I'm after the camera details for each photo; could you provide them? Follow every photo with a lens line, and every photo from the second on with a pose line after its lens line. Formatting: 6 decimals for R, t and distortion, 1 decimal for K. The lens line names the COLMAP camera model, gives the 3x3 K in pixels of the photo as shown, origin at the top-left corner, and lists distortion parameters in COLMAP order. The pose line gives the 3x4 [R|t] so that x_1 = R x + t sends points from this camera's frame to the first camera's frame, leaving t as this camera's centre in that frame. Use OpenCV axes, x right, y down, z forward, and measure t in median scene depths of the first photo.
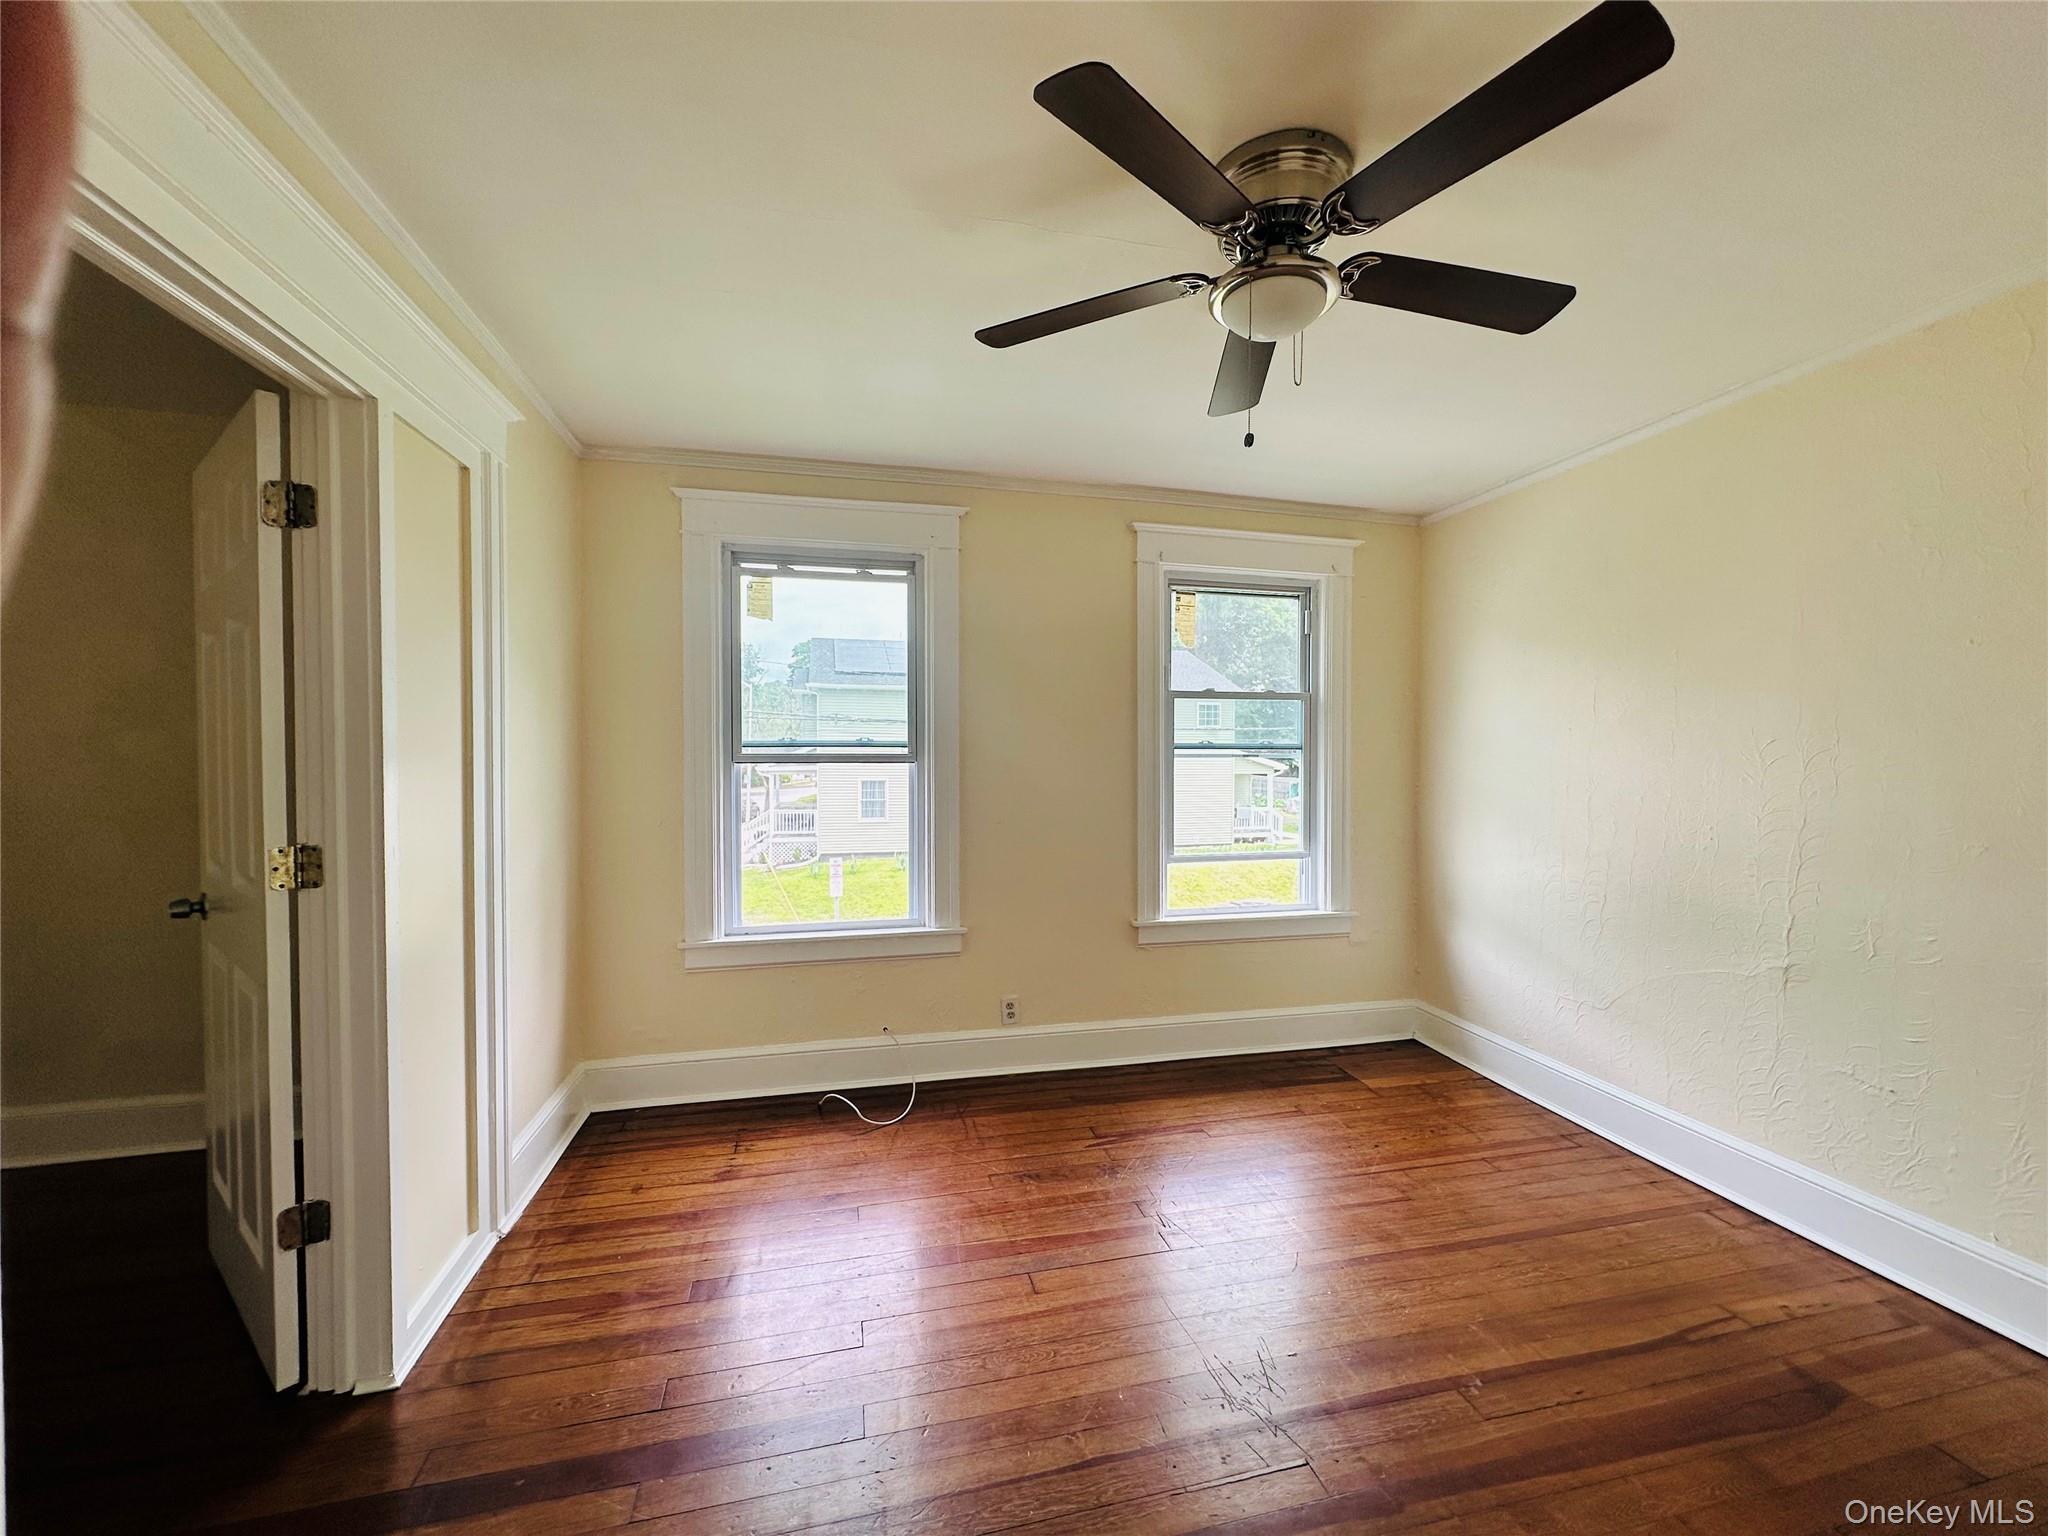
lens RADIAL K [[813.3, 0, 1026.2], [0, 813.3, 766.4], [0, 0, 1]] dist [-0.002790, 0.000621]
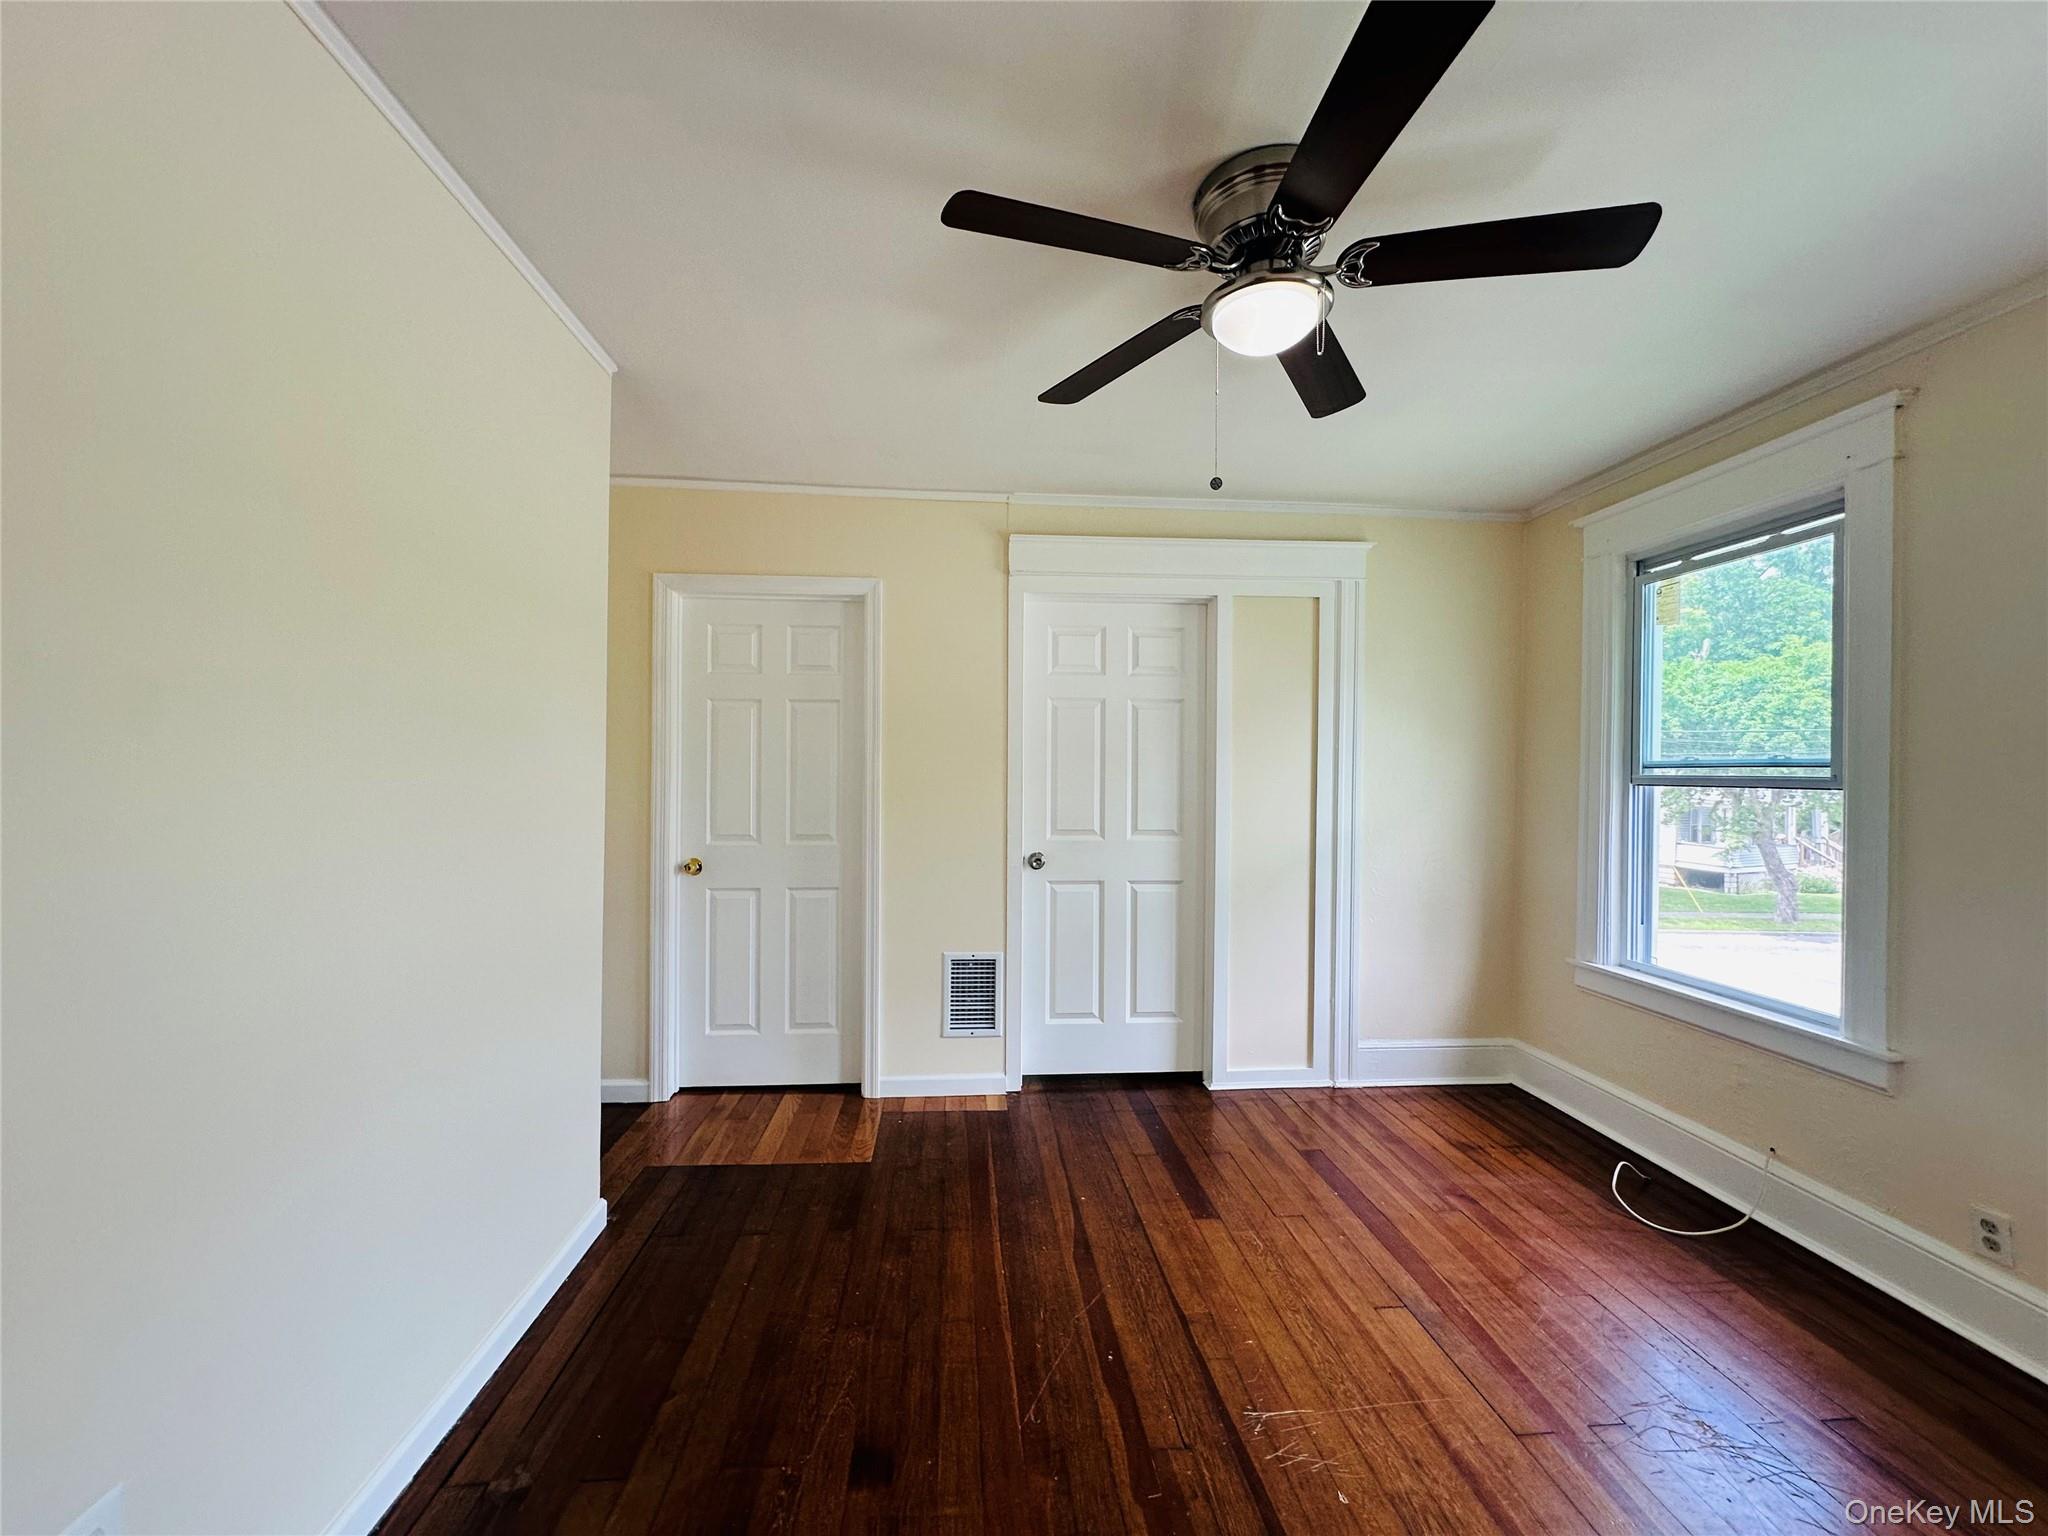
lens RADIAL K [[813.3, 0, 1026.1], [0, 813.3, 765.7], [0, 0, 1]] dist [-0.002790, 0.000621]
pose [[-0.147173, -0.009710, -0.989063, 0.653275], [-0.027971, 0.999593, -0.005651, -0.001700], [0.988715, 0.026834, -0.147384, 0.428836]]
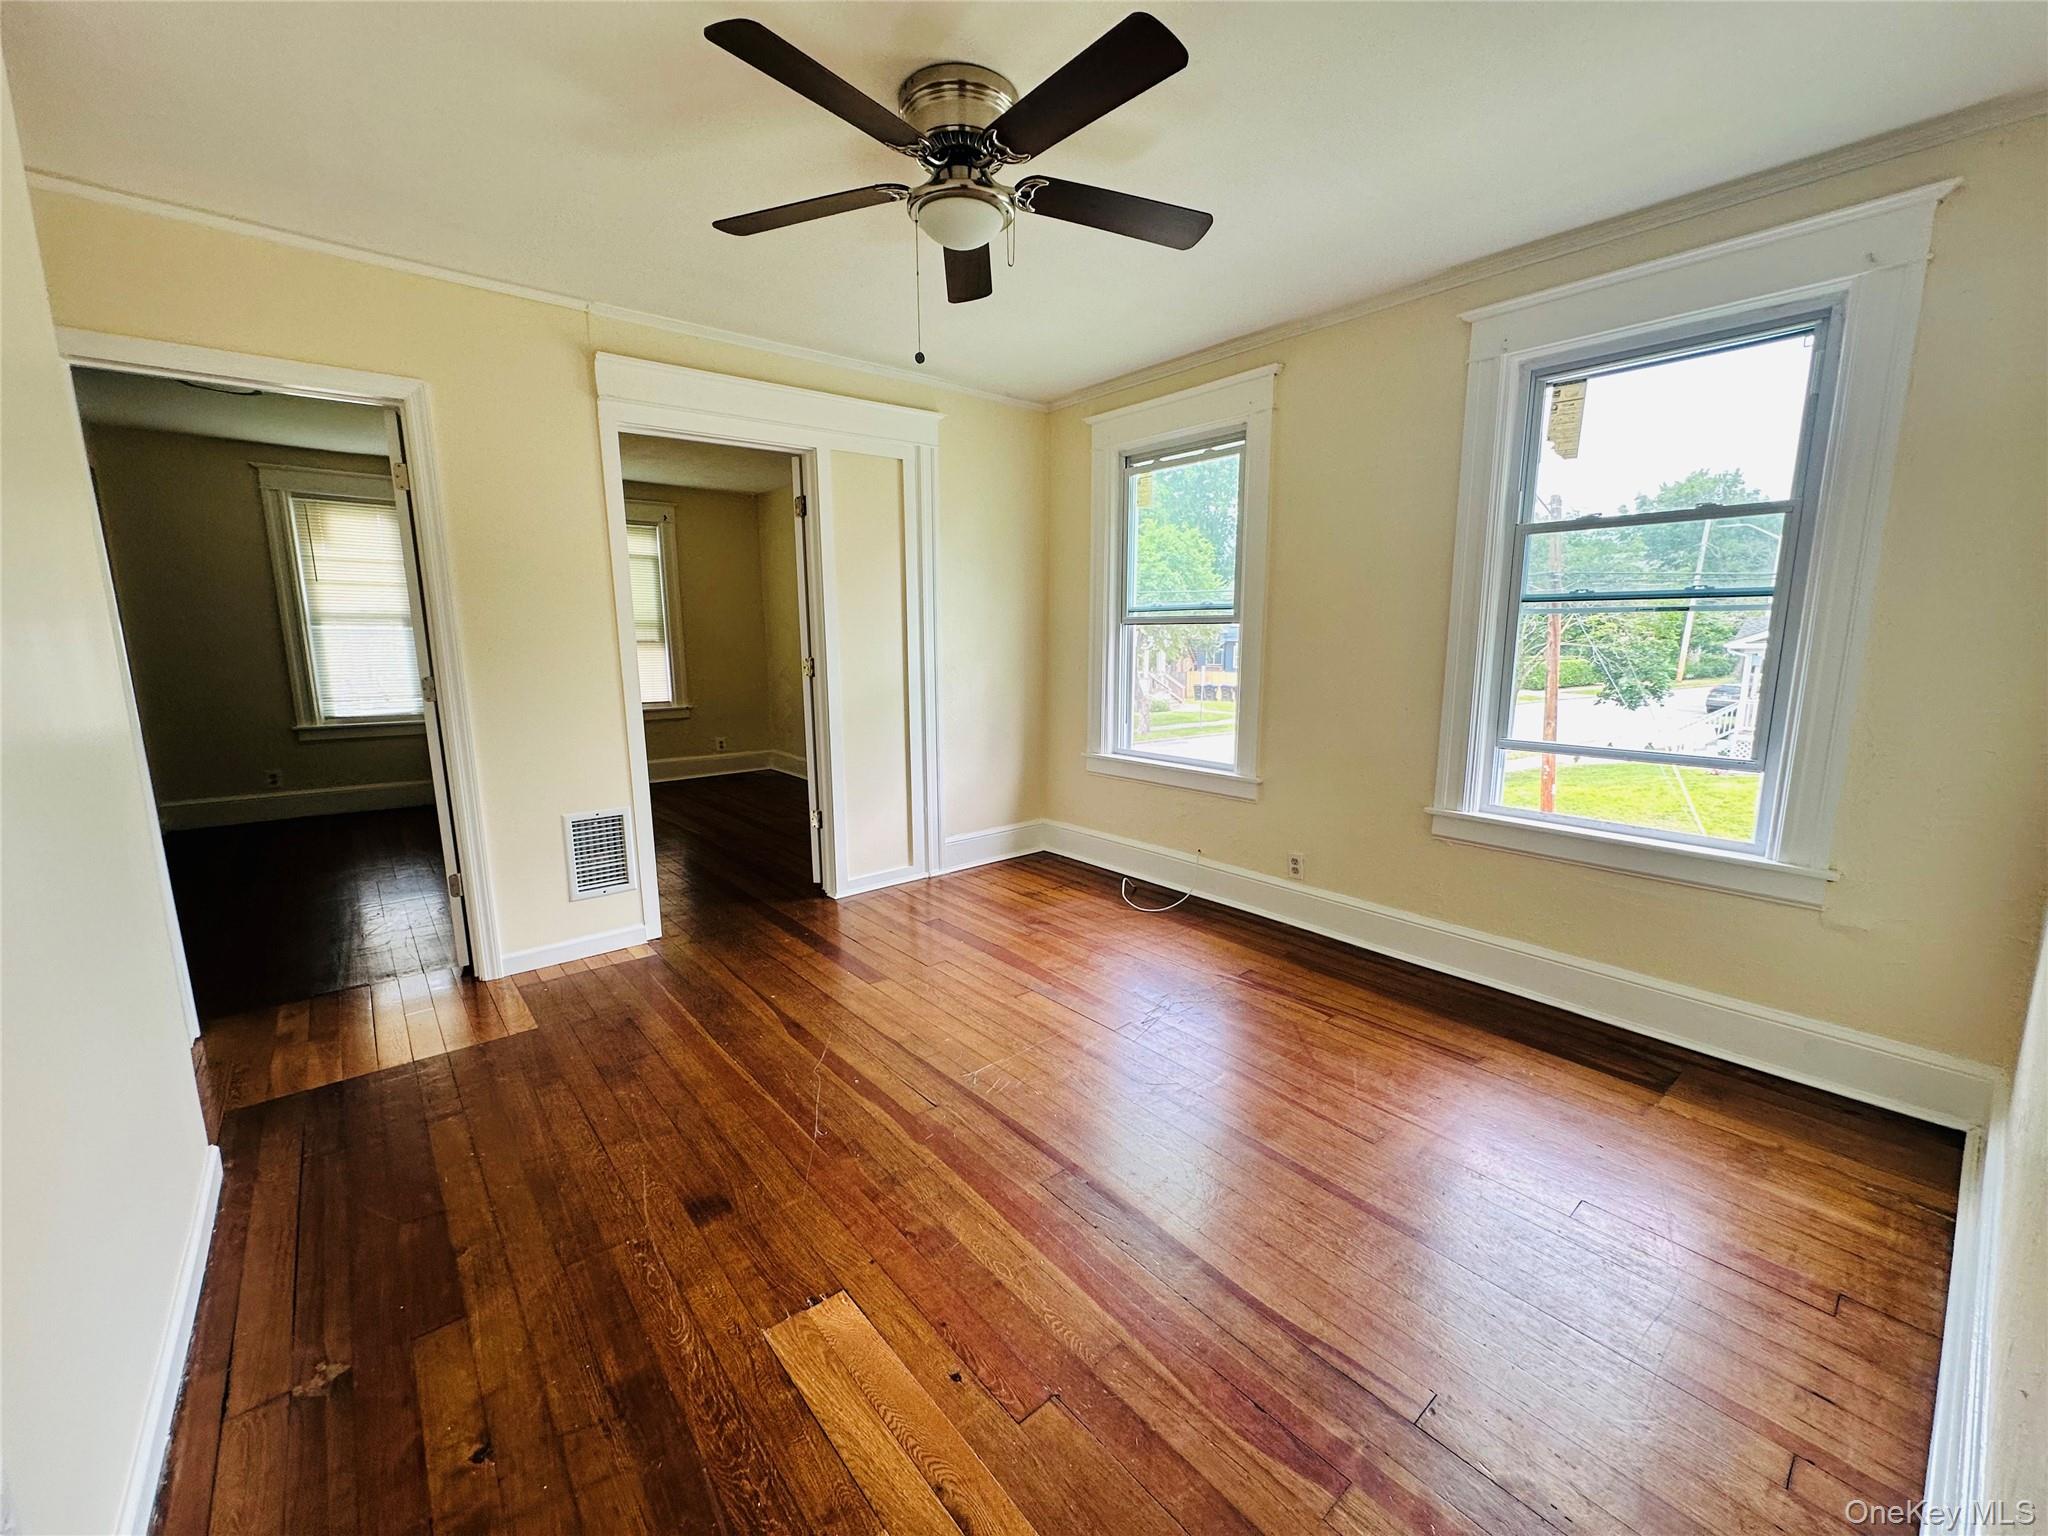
lens RADIAL K [[813.3, 0, 1023.0], [0, 813.3, 764.8], [0, 0, 1]] dist [-0.002790, 0.000621]
pose [[0.449627, 0.141675, -0.881909, 0.738068], [-0.008928, 0.988004, 0.154167, 0.017887], [0.893172, -0.061444, 0.445498, 0.247017]]
